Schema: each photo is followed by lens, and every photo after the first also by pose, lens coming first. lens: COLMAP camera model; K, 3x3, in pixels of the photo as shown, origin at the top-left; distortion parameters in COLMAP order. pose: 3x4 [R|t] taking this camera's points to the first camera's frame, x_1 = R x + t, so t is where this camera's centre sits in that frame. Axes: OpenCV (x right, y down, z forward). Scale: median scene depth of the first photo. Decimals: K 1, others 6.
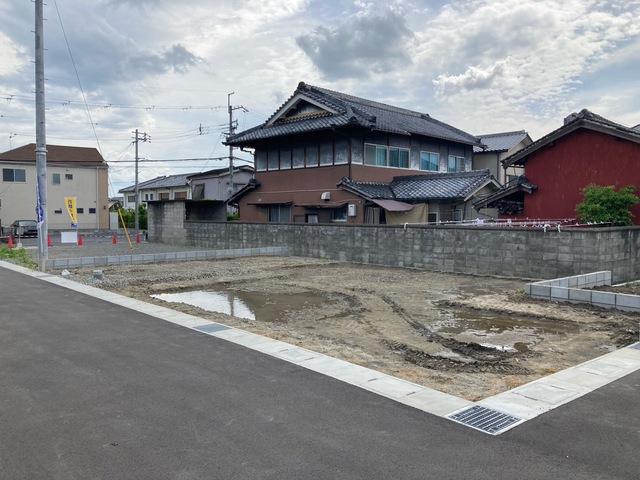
lens RADIAL K [[523.9, 0, 323.4], [0, 523.9, 256.2], [0, 0, 1]] dist [0.006271, -0.001458]
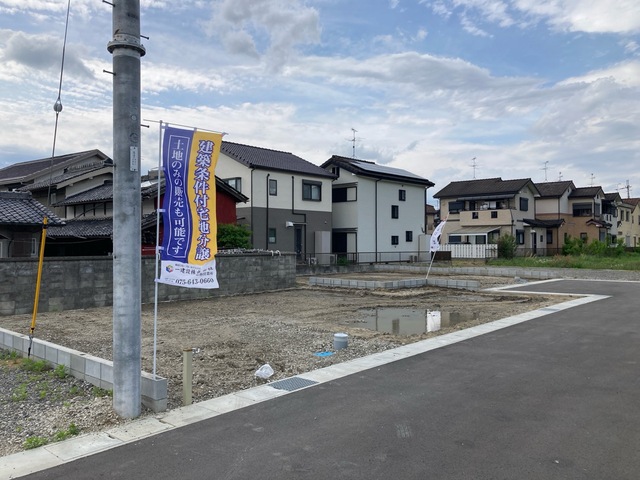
lens RADIAL K [[520.4, 0, 320.0], [0, 520.4, 240.0], [0, 0, 1]] dist [0.017872, 0.000948]
pose [[-0.110716, 0.009470, 0.993807, -0.795682], [0.085011, 0.996380, -0.000024, -0.063967], [-0.990210, 0.084482, -0.111120, 0.841813]]
